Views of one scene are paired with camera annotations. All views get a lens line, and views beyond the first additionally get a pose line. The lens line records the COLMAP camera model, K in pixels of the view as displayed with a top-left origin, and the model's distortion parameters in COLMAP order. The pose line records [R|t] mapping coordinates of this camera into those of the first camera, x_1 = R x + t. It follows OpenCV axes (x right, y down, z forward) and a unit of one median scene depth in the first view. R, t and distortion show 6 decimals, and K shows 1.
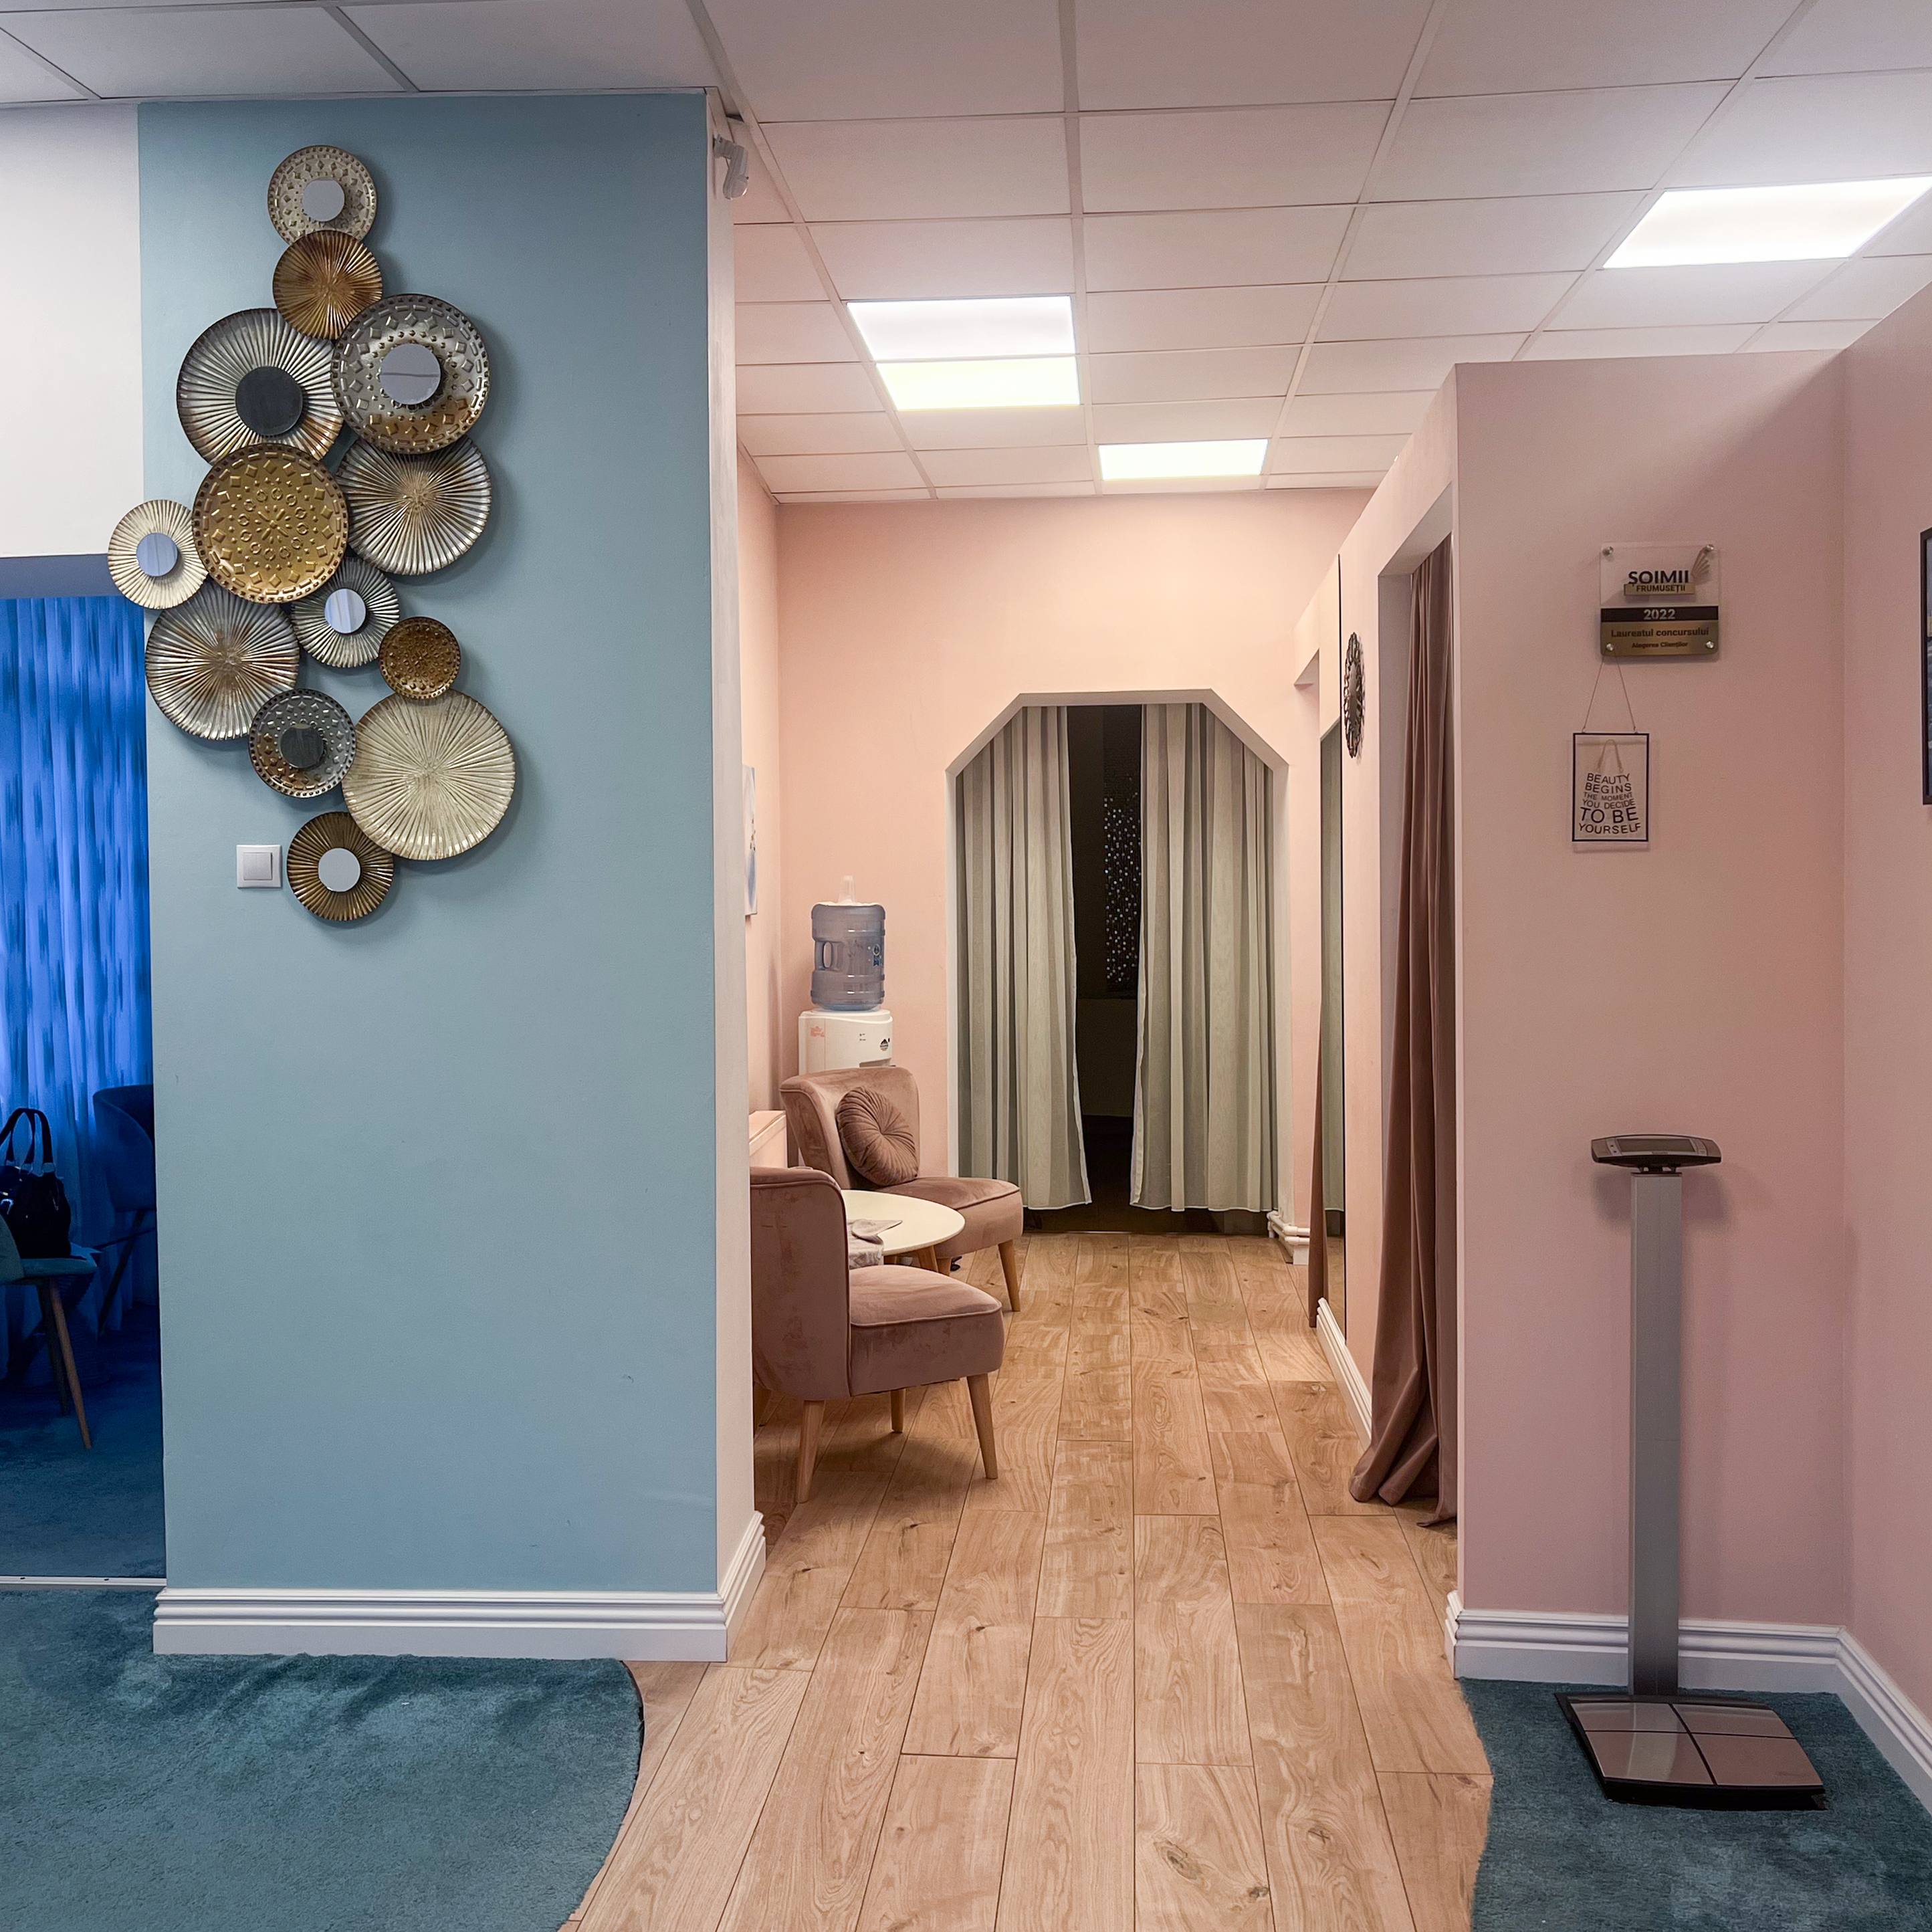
lens RADIAL K [[1988.6, 0, 966.0], [0, 1988.6, 966.0], [0, 0, 1]] dist [0.095700, -0.161447]
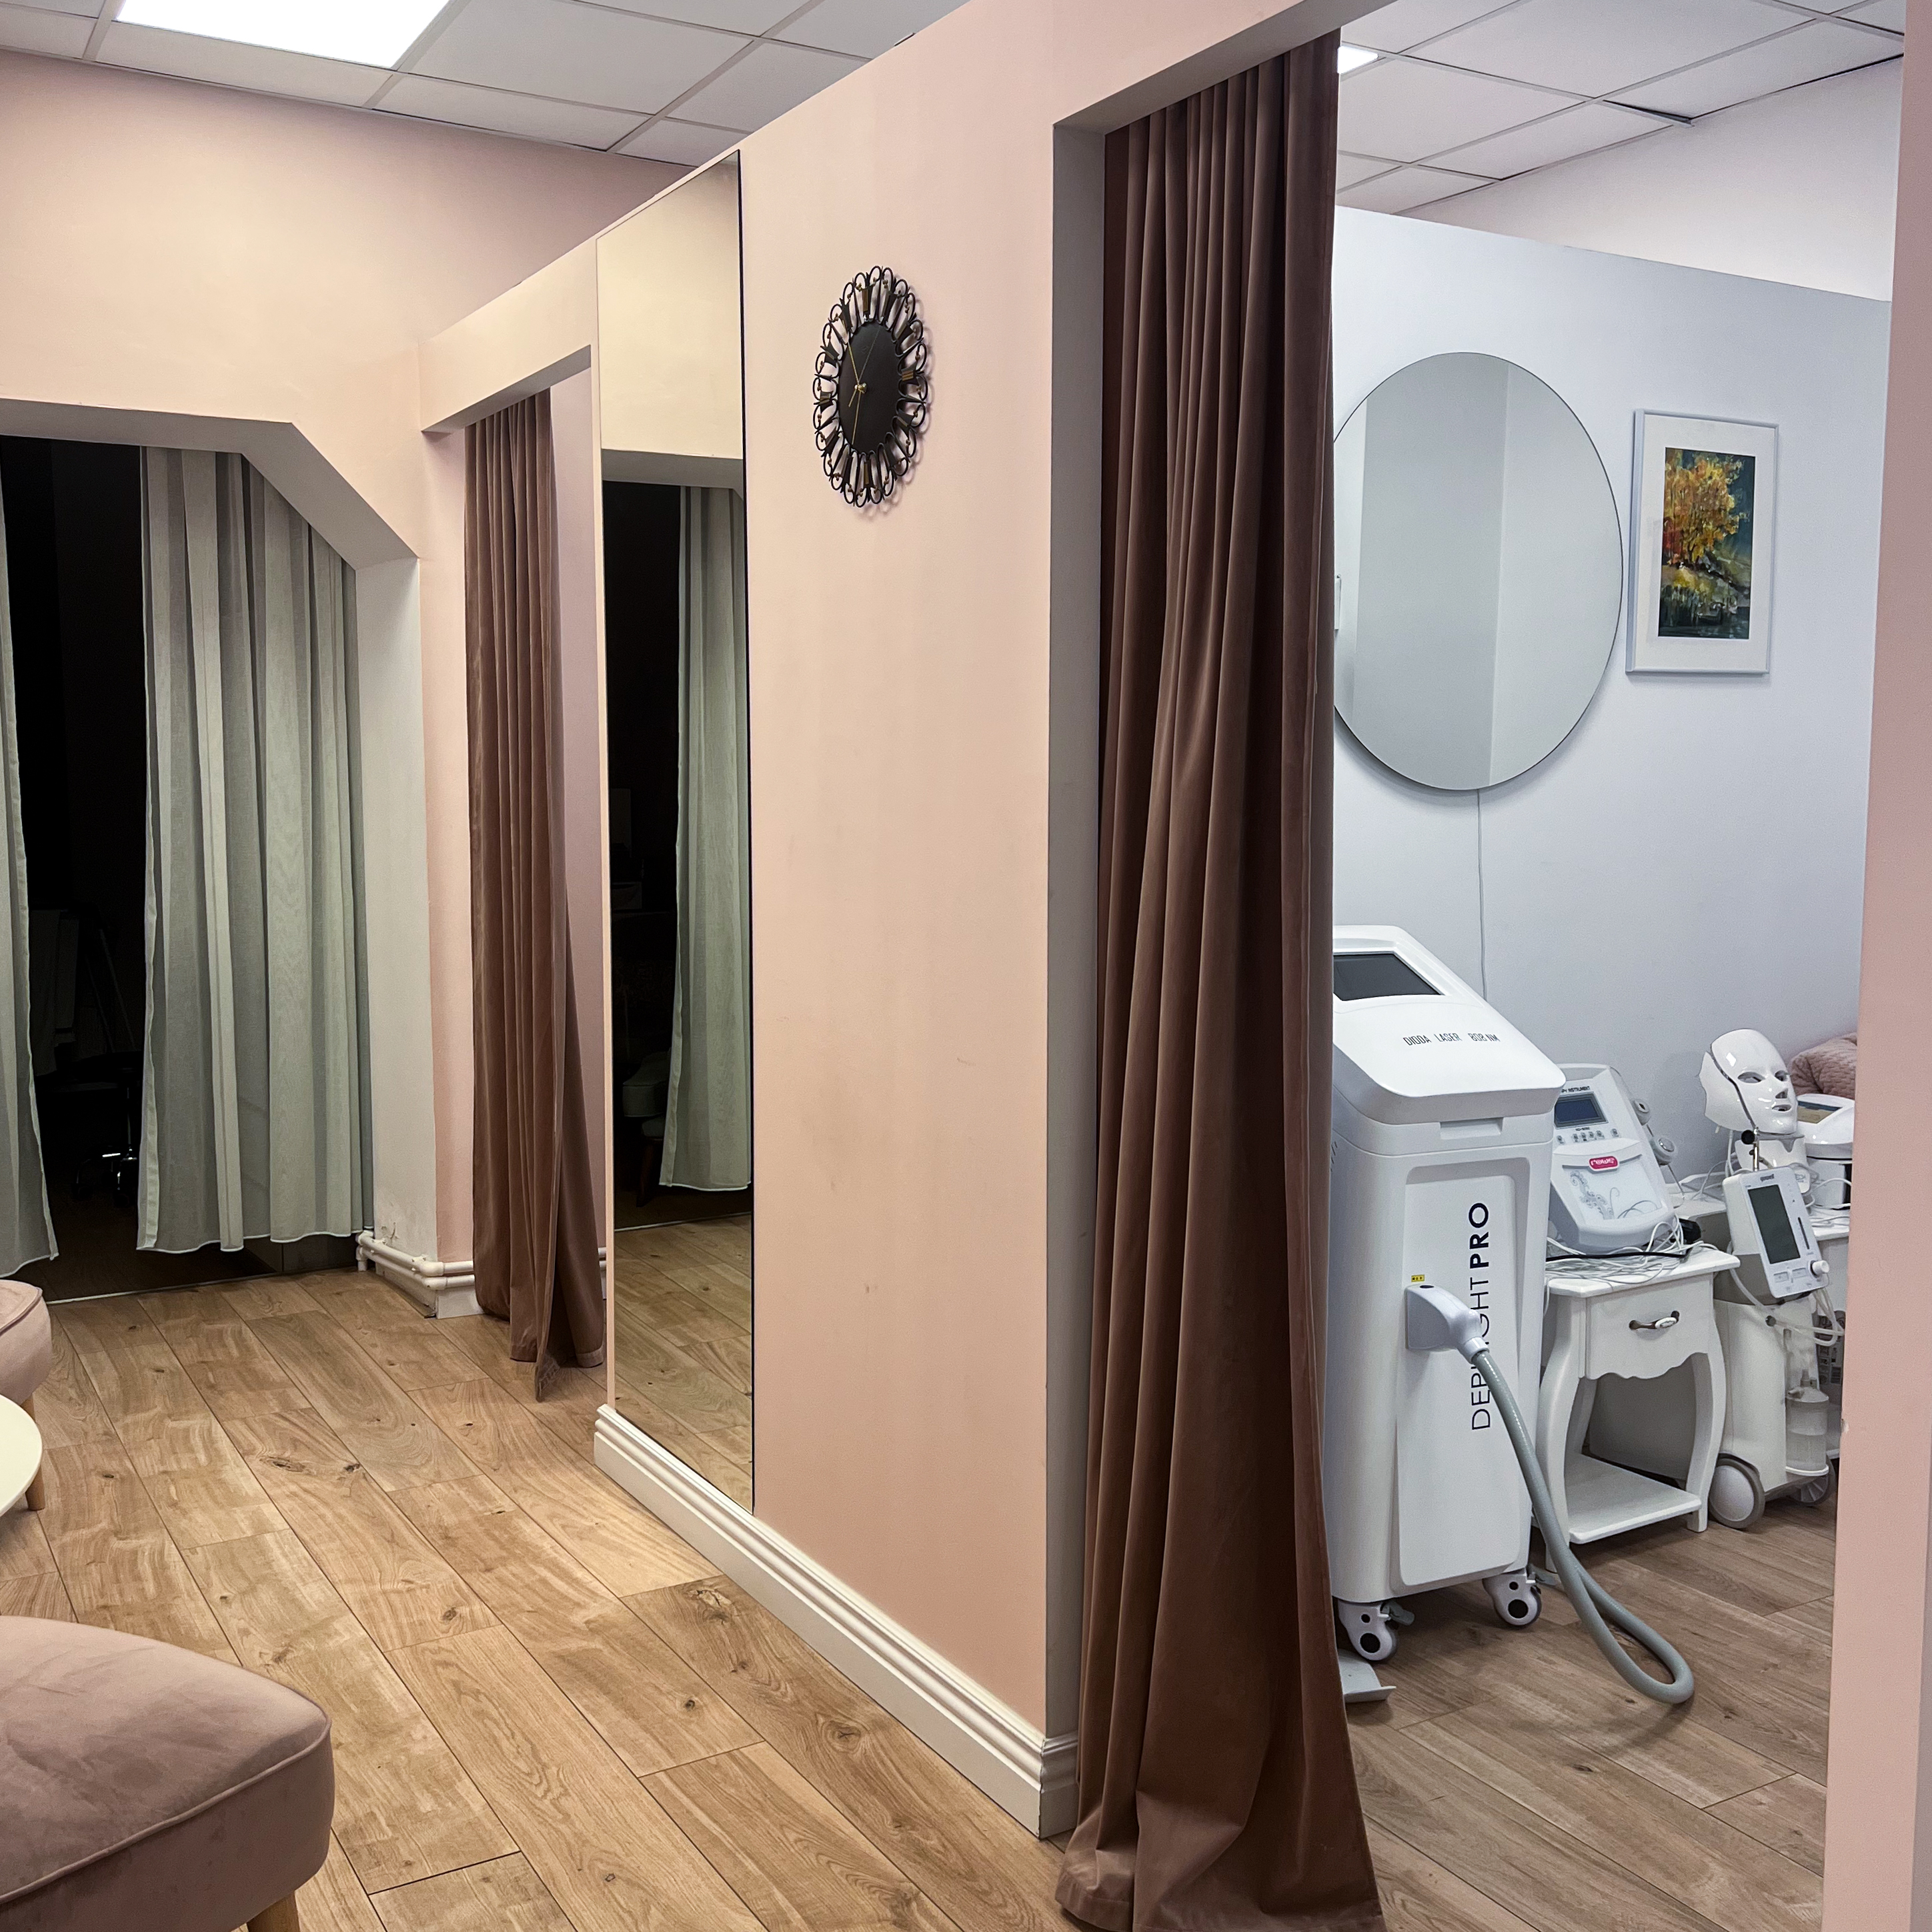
lens RADIAL K [[1988.6, 0, 966.0], [0, 1988.6, 966.0], [0, 0, 1]] dist [0.095700, -0.161447]
pose [[0.816408, -0.049656, 0.575336, -0.070787], [0.012033, 0.997543, 0.069020, -0.011612], [-0.577350, -0.049425, 0.815000, 0.359019]]
